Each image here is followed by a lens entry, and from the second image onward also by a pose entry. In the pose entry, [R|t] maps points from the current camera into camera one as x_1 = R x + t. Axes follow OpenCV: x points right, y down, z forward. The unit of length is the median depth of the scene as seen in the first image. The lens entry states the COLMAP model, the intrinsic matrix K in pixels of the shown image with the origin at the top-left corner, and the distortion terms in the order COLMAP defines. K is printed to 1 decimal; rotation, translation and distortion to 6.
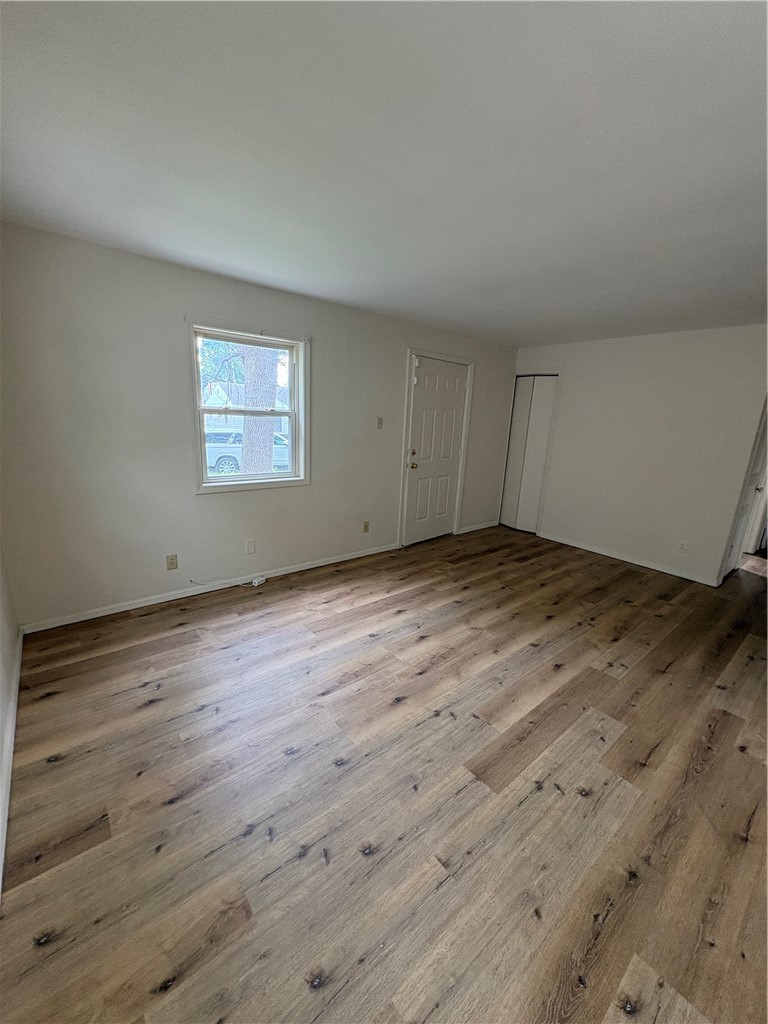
lens RADIAL K [[409.8, 0, 384.0], [0, 409.8, 512.0], [0, 0, 1]] dist [0.000012, -0.000078]
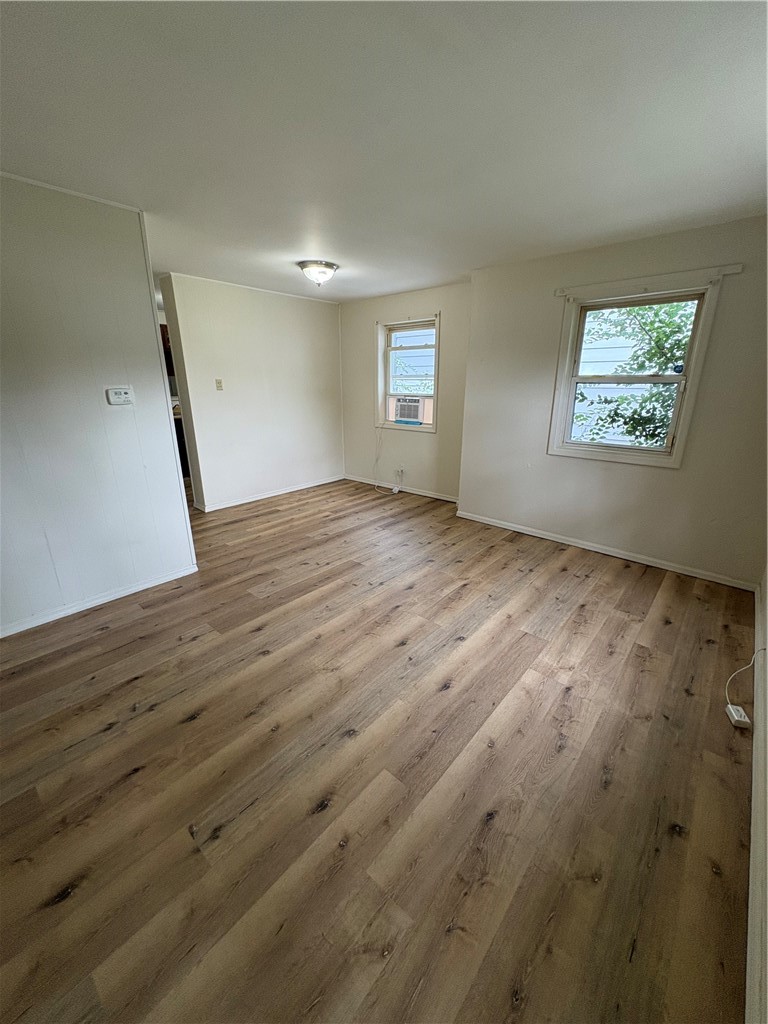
lens RADIAL K [[409.8, 0, 384.0], [0, 409.8, 512.0], [0, 0, 1]] dist [0.000012, -0.000078]
pose [[-0.986183, 0.000623, -0.165658, 0.283134], [-0.086226, 0.851923, 0.516520, -0.363276], [0.141449, 0.523667, -0.840098, 1.641173]]
